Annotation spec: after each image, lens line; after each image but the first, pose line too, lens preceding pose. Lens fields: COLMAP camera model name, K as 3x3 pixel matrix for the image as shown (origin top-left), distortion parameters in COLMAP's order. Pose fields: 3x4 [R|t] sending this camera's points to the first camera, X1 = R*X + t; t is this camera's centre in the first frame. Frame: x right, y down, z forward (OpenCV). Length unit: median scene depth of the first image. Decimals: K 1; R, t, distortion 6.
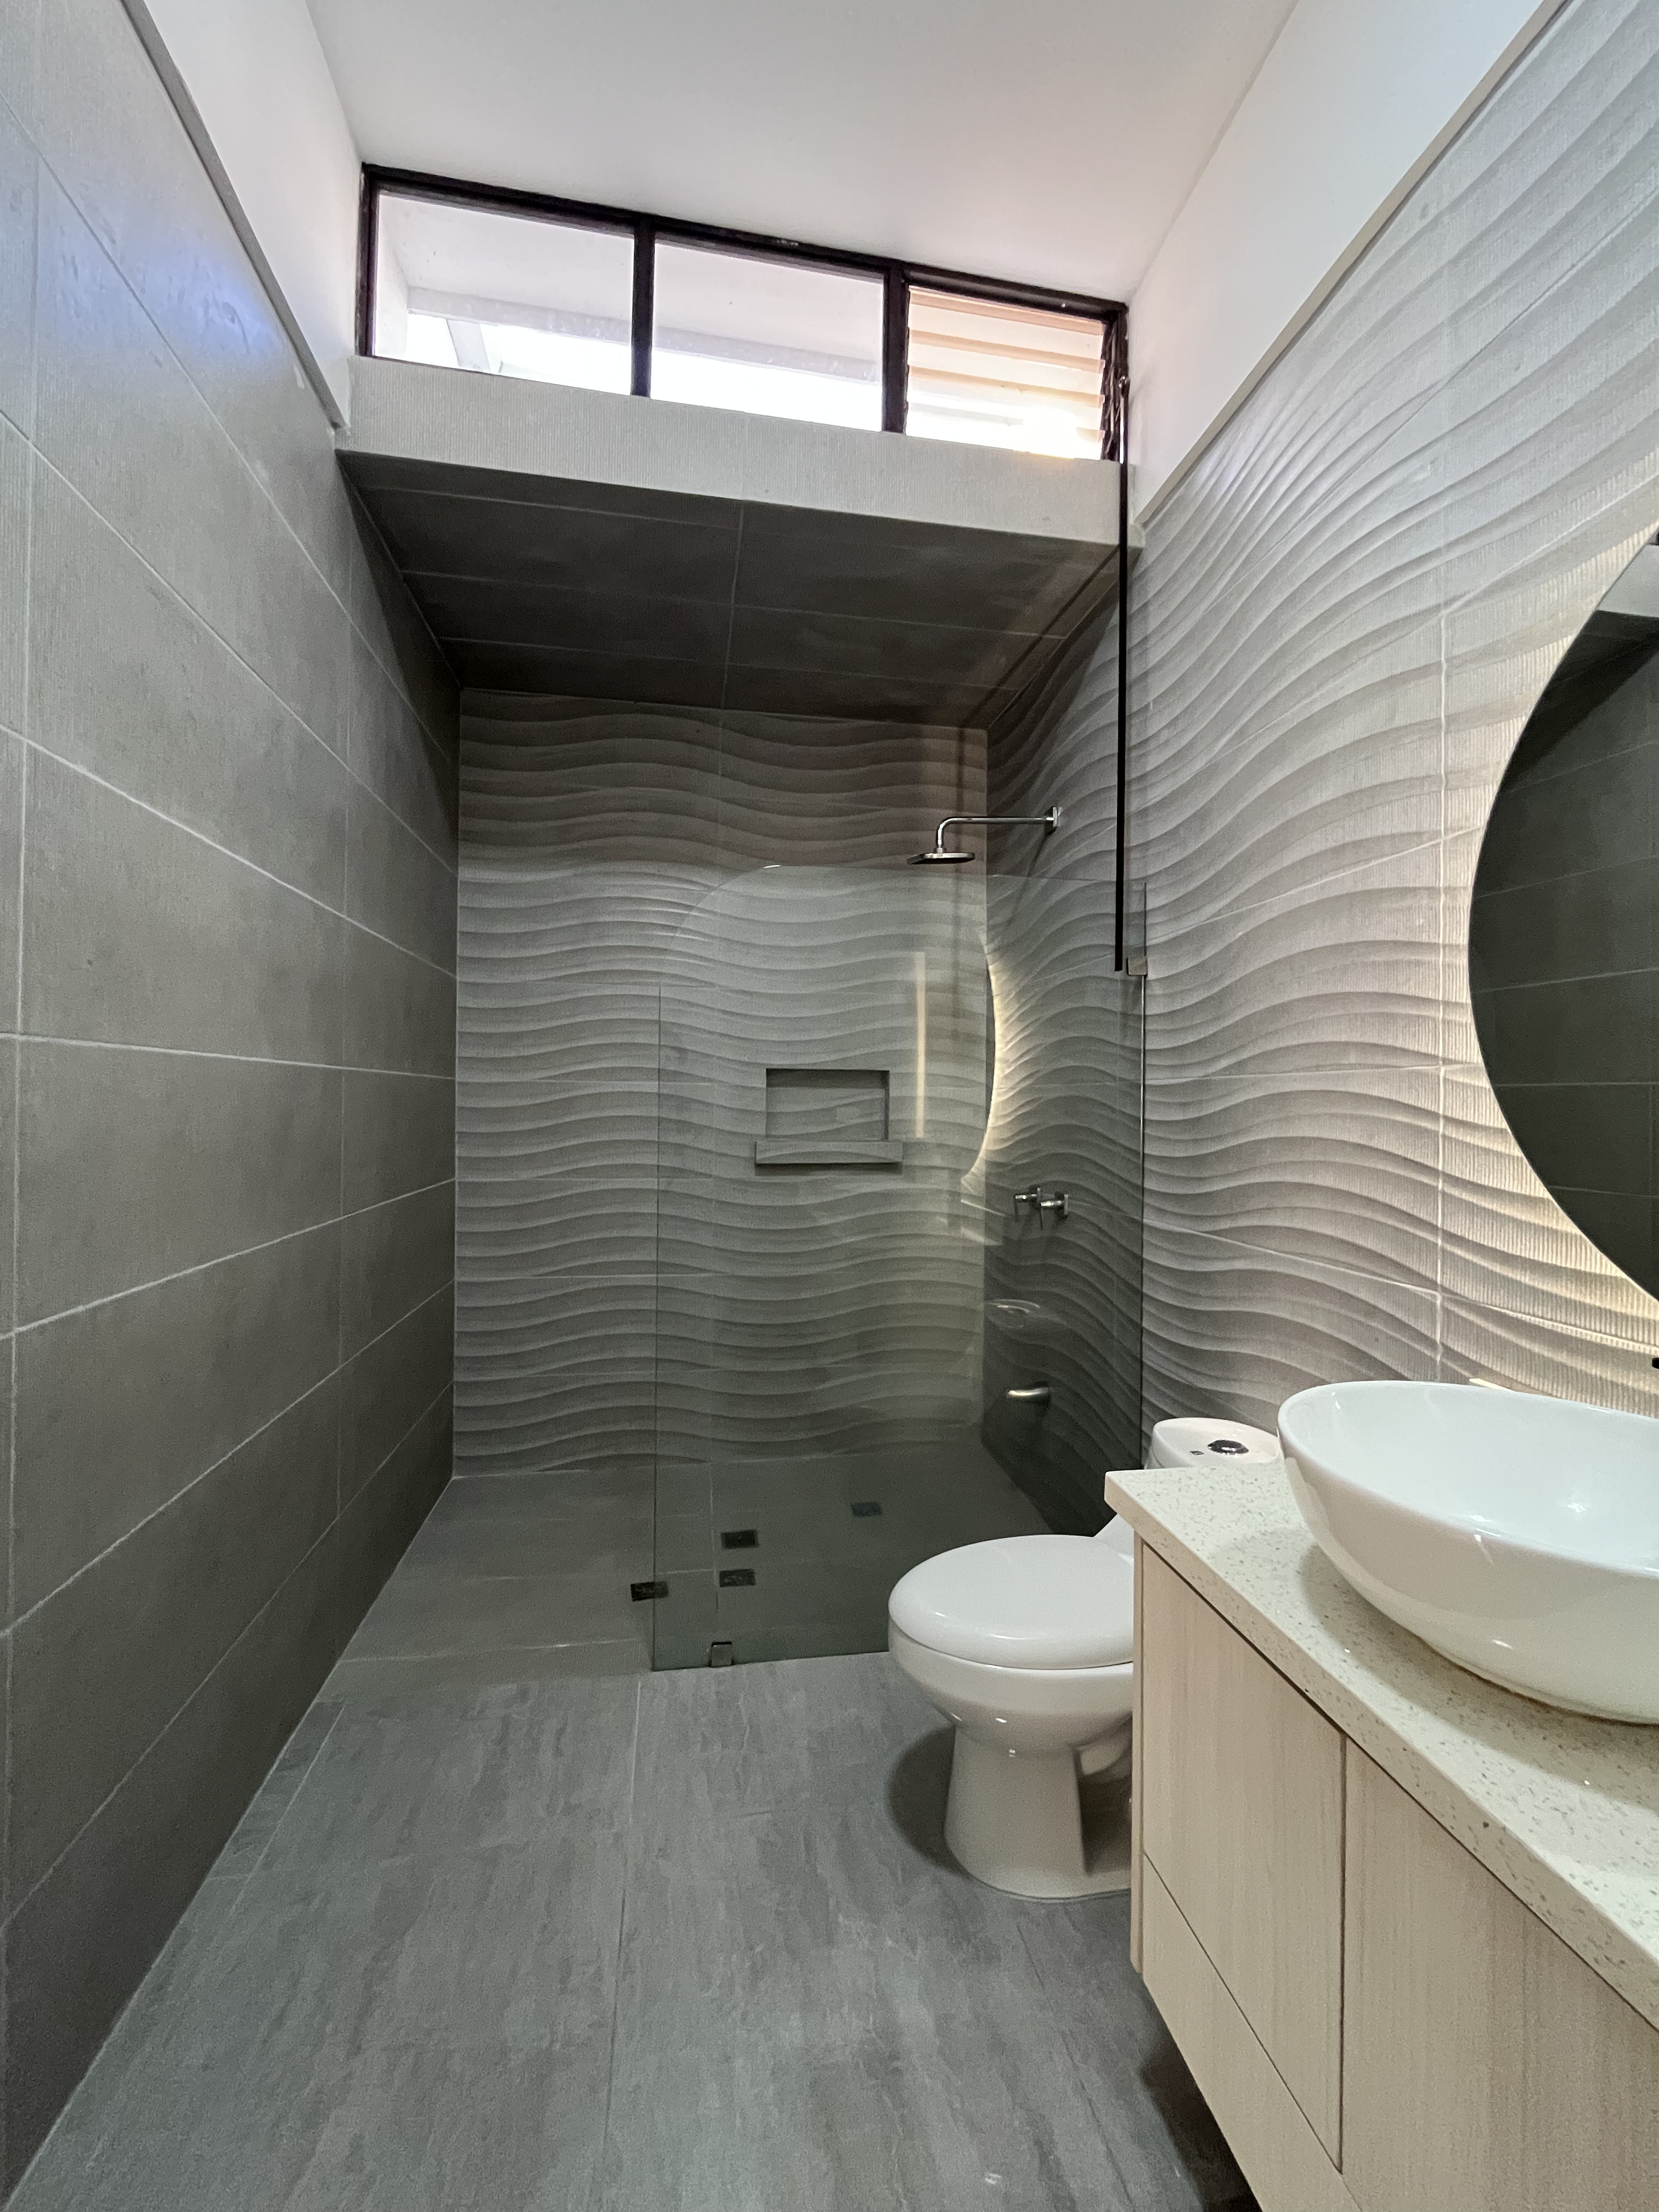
lens RADIAL K [[895.4, 0, 830.7], [0, 895.4, 1102.7], [0, 0, 1]] dist [-0.003678, 0.000404]
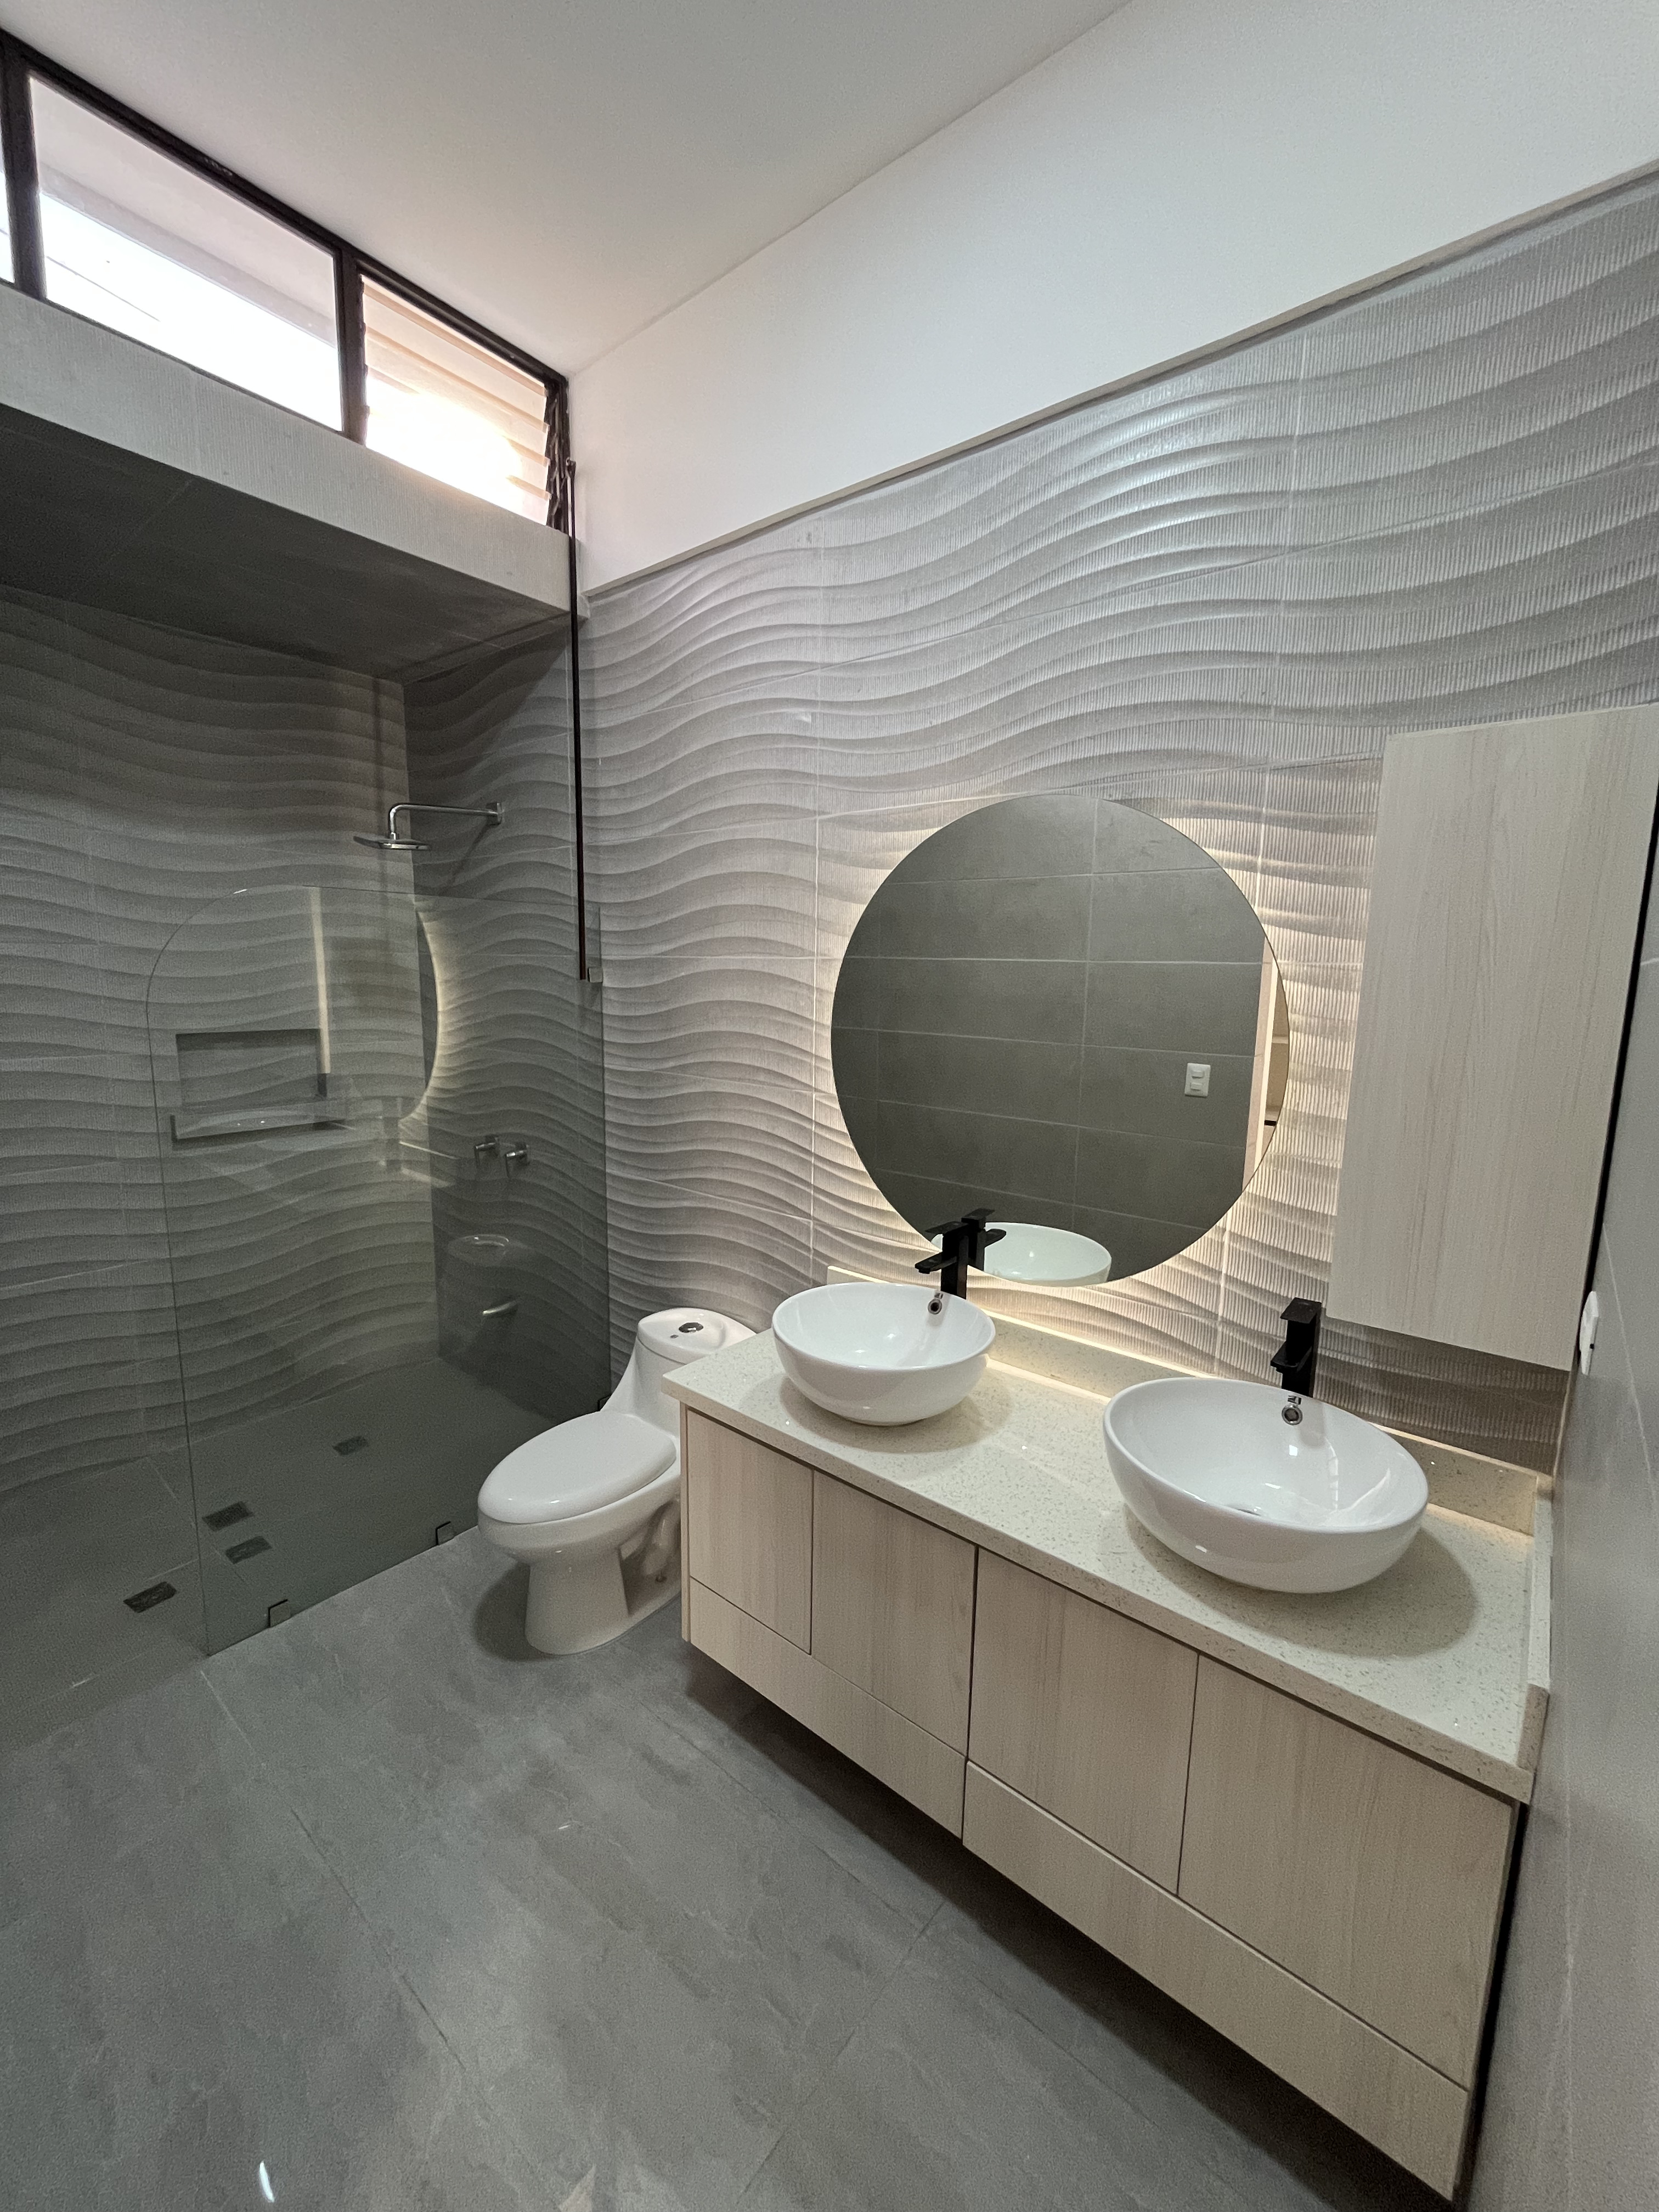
lens RADIAL K [[895.4, 0, 827.3], [0, 895.4, 1102.4], [0, 0, 1]] dist [-0.003678, 0.000404]
pose [[0.751124, -0.095703, 0.653188, -0.256441], [-0.011176, 0.987451, 0.157530, -0.178033], [-0.660067, -0.125625, 0.740628, -0.177812]]
